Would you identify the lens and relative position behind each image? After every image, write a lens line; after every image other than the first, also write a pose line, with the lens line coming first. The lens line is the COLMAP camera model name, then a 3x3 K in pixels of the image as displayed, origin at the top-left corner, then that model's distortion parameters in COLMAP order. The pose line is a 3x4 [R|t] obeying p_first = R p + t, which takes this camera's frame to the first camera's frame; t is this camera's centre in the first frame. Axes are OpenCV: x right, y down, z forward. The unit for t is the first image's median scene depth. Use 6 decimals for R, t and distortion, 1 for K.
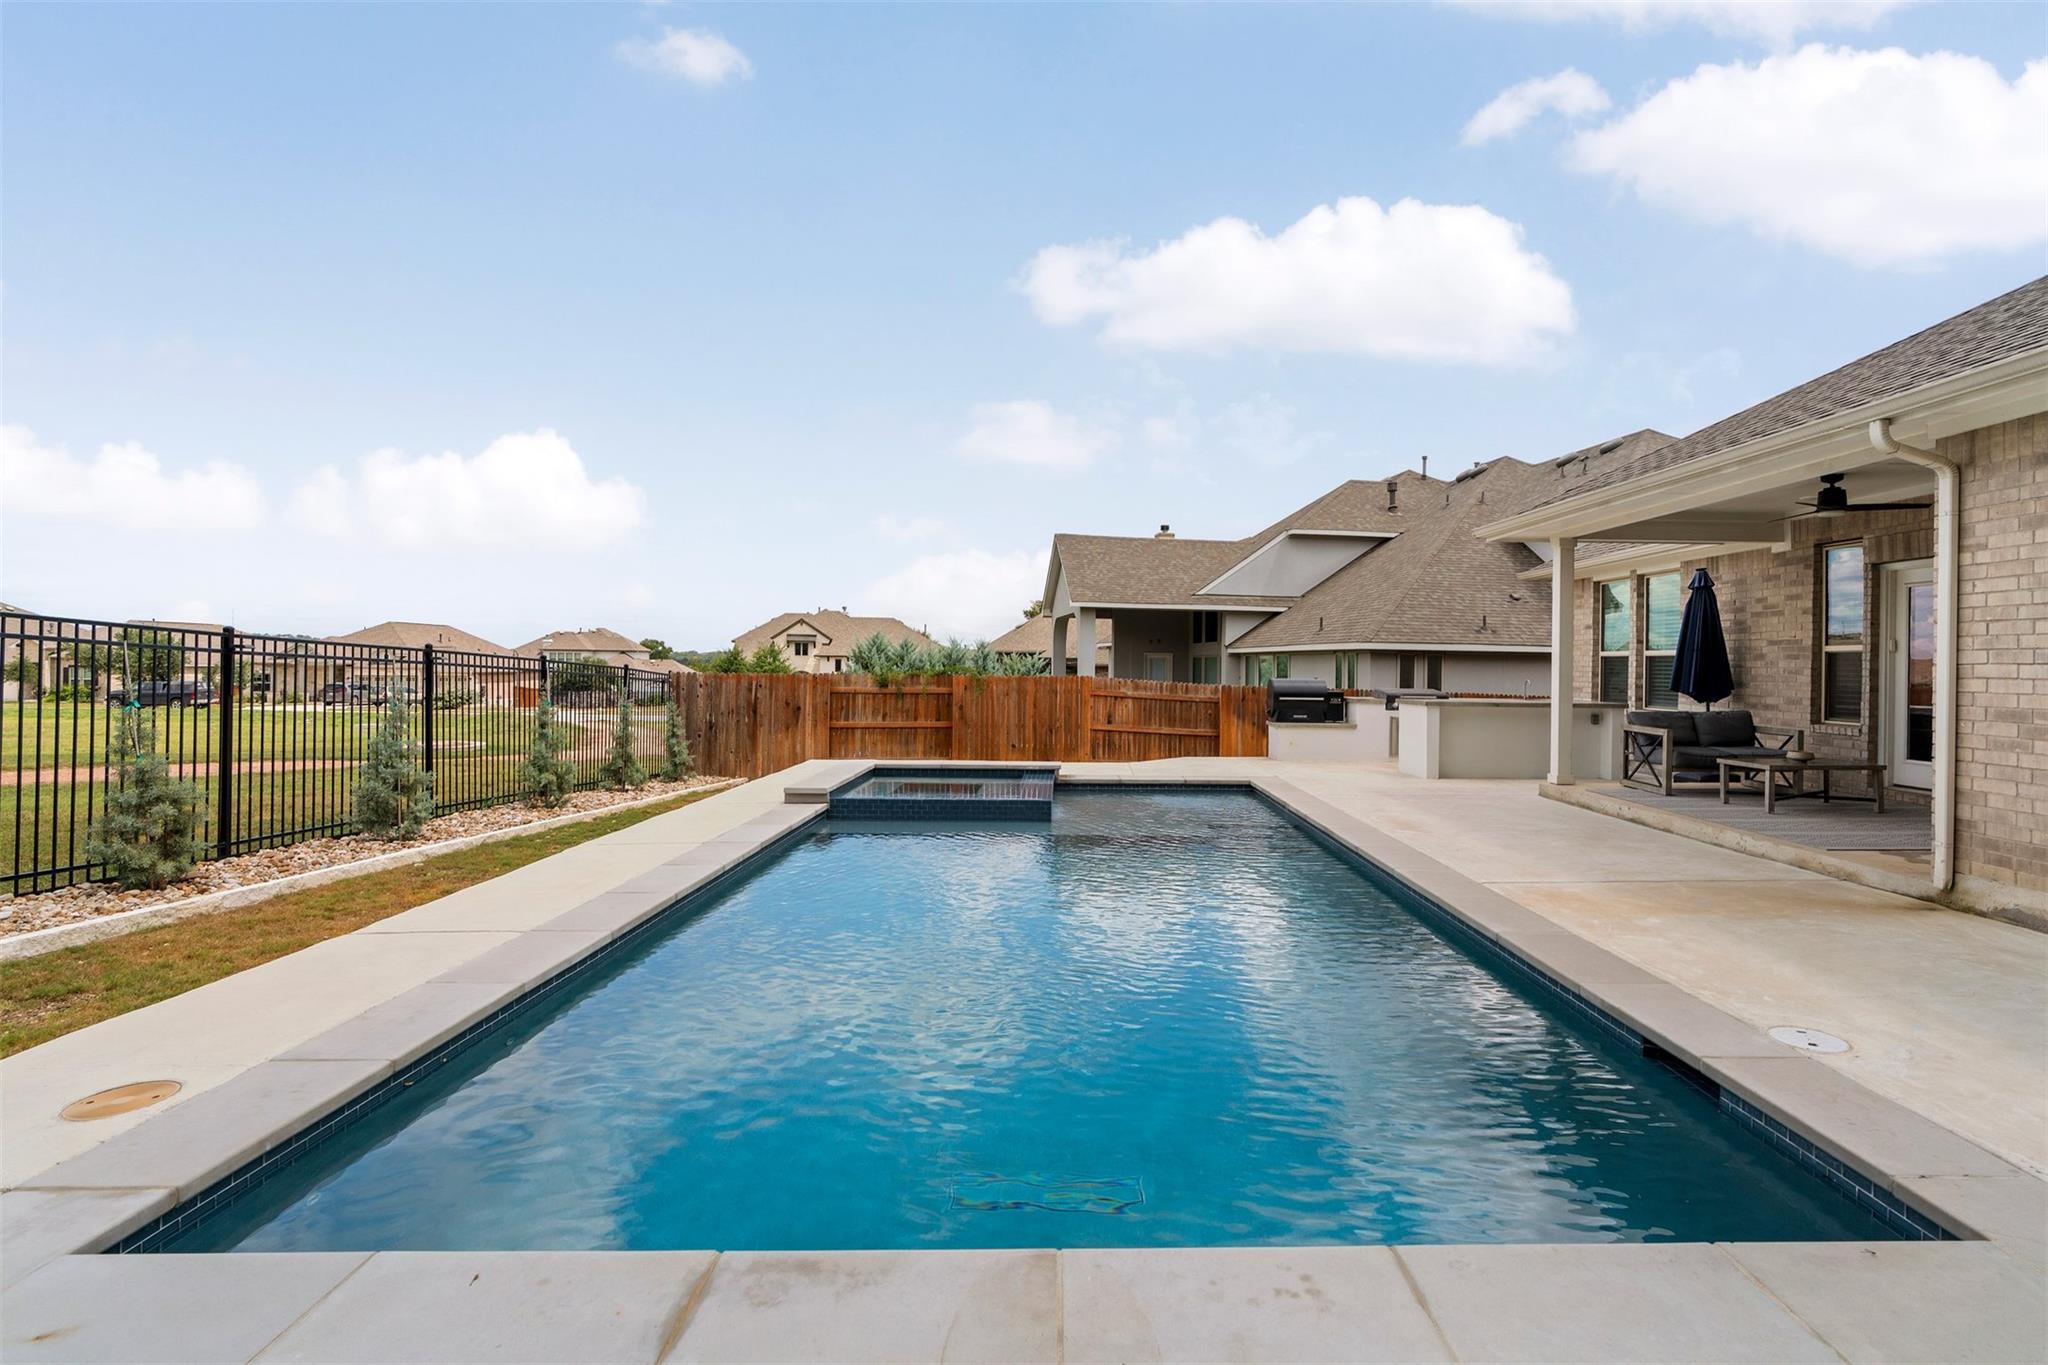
lens RADIAL K [[930.3, 0, 1024.0], [0, 930.3, 682.5], [0, 0, 1]] dist [0.000639, 0.000121]
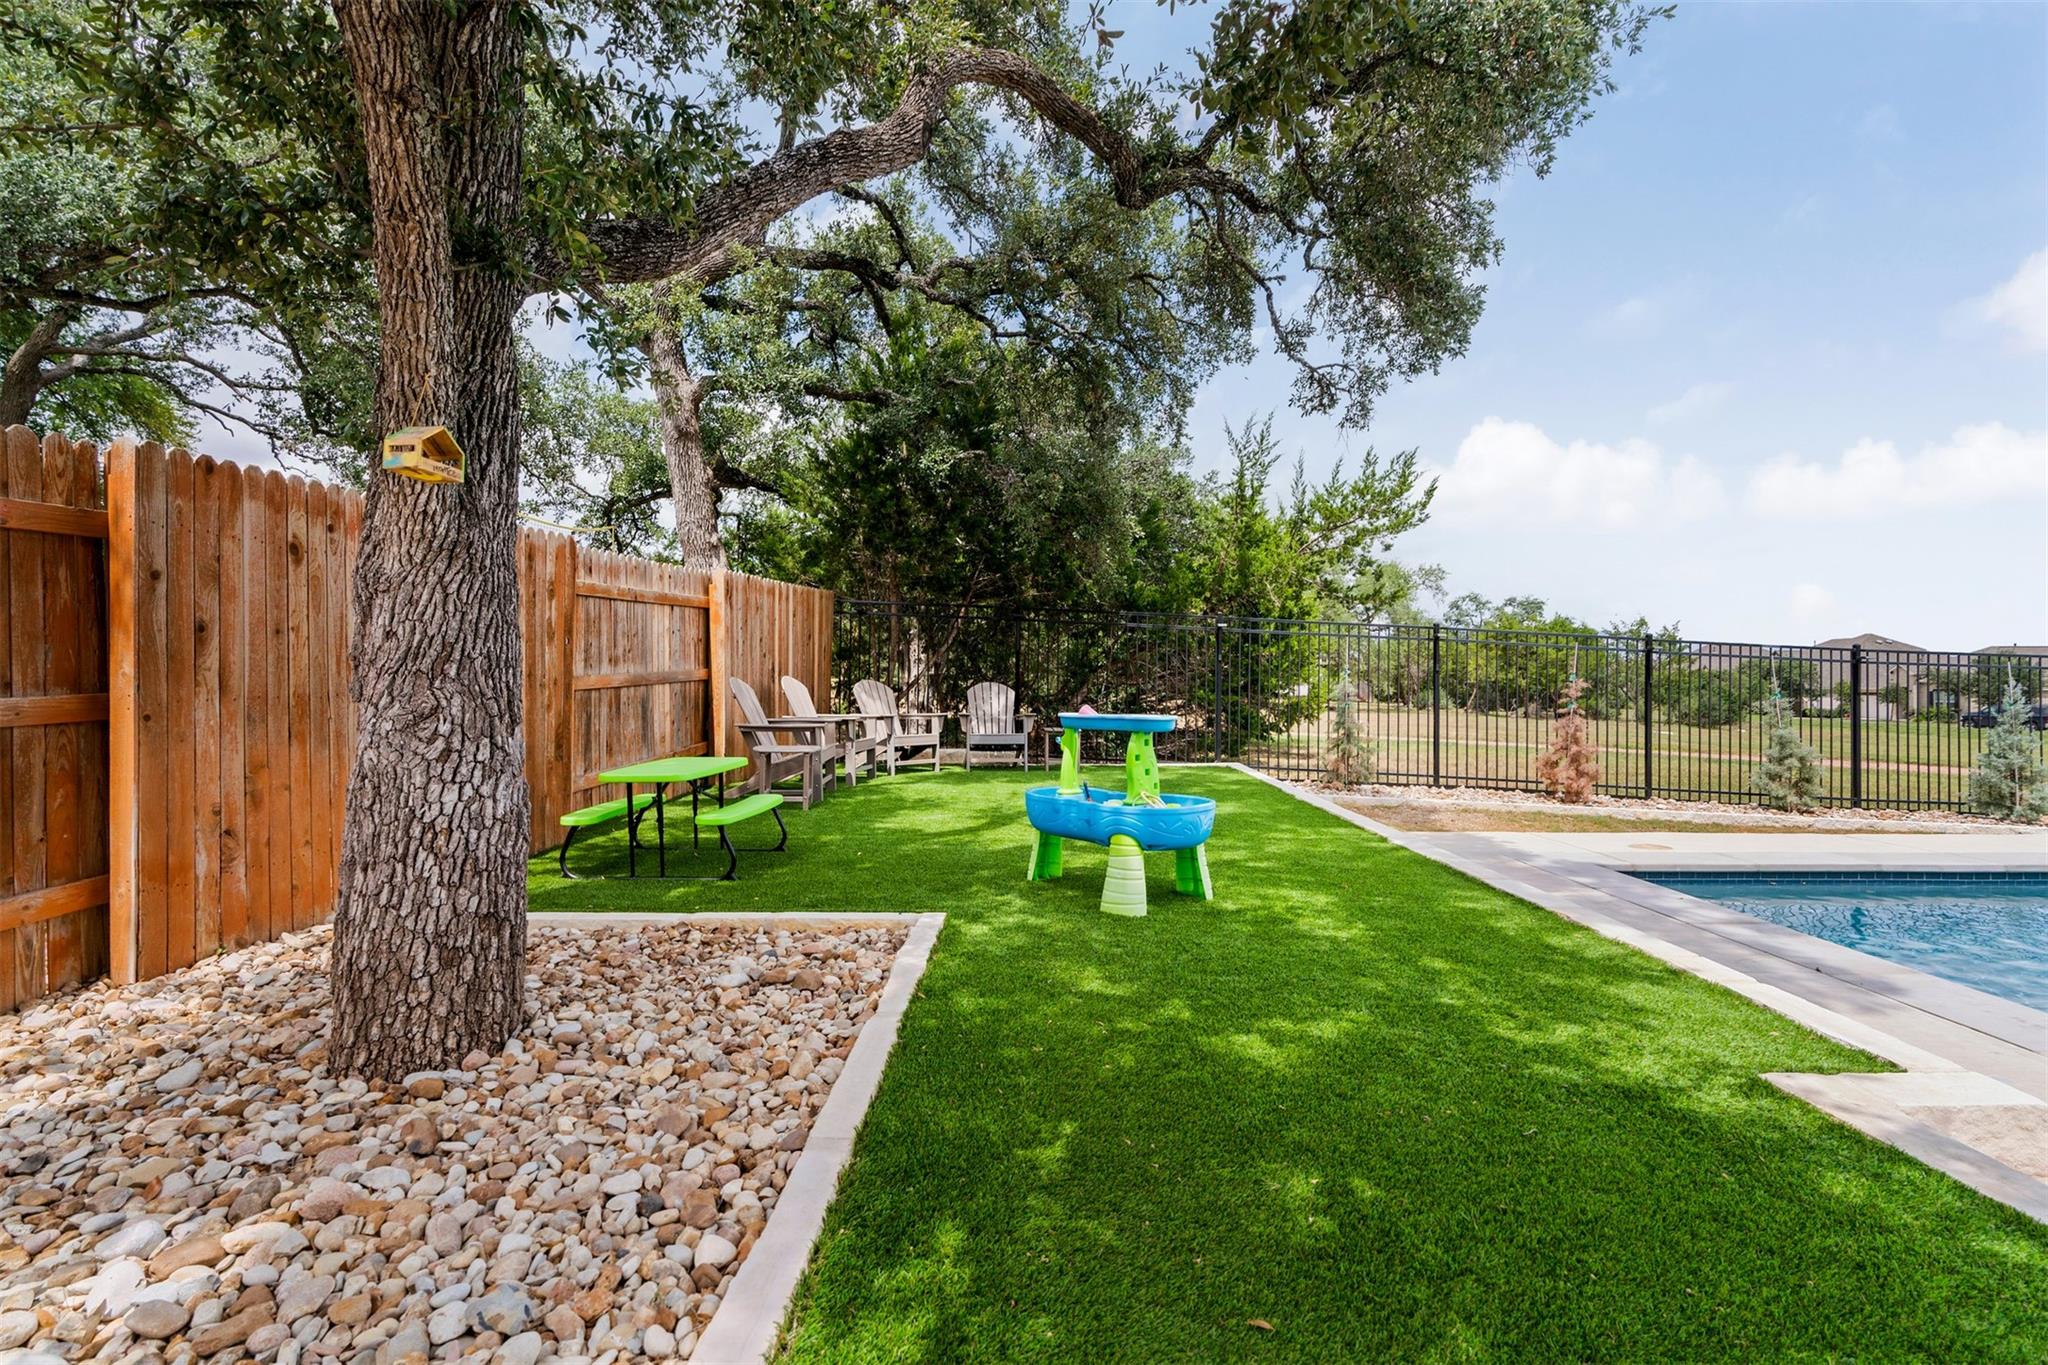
lens RADIAL K [[930.3, 0, 1024.0], [0, 930.3, 682.5], [0, 0, 1]] dist [0.000639, 0.000121]
pose [[-0.047408, -0.012861, -0.998793, 0.282067], [-0.021713, 0.999694, -0.011842, 0.019277], [0.998640, 0.021125, -0.047673, -0.089042]]
